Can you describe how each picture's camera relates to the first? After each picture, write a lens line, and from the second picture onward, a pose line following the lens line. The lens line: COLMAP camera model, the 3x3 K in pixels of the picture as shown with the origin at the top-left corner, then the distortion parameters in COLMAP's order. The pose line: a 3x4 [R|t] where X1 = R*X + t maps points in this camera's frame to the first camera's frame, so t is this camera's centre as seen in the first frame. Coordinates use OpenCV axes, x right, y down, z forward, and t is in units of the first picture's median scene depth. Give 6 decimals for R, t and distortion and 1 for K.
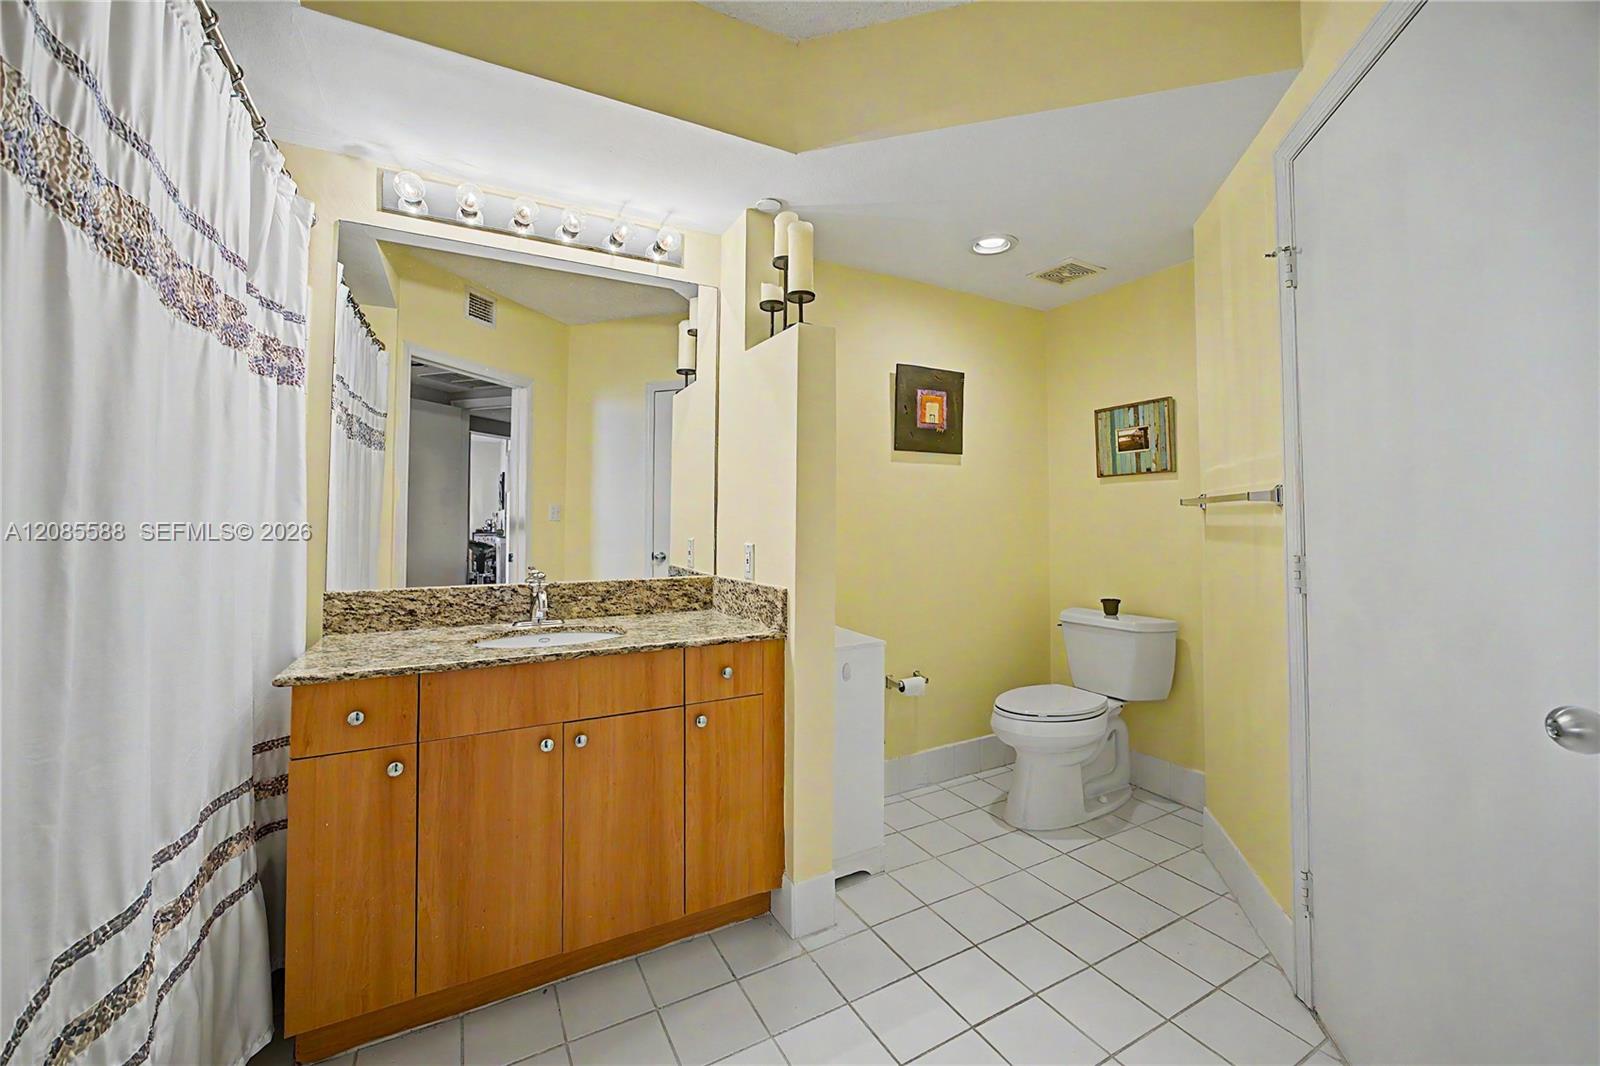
lens RADIAL K [[637.5, 0, 821.0], [0, 637.5, 496.9], [0, 0, 1]] dist [-0.000143, 0.000077]
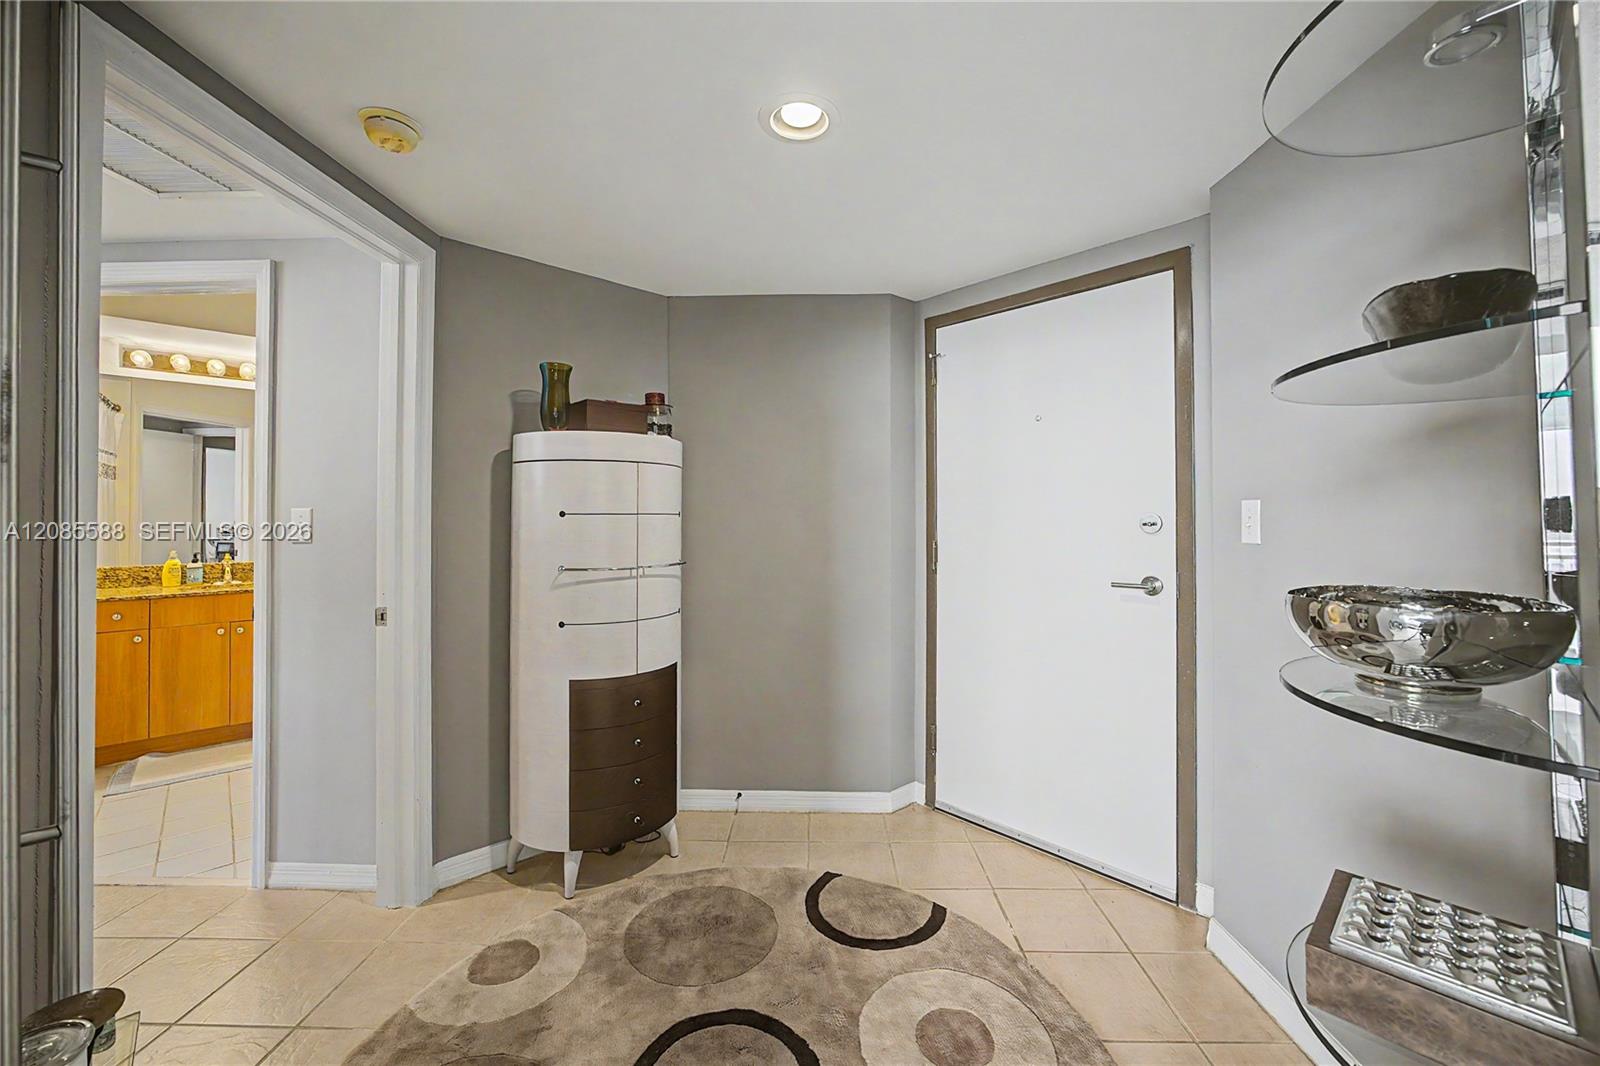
lens RADIAL K [[637.5, 0, 821.0], [0, 637.5, 496.9], [0, 0, 1]] dist [-0.000143, 0.000077]
pose [[0.971195, 0.001766, 0.238281, 0.879049], [-0.006521, 0.999795, 0.019167, -0.111280], [-0.238199, -0.020169, 0.971007, -1.350057]]
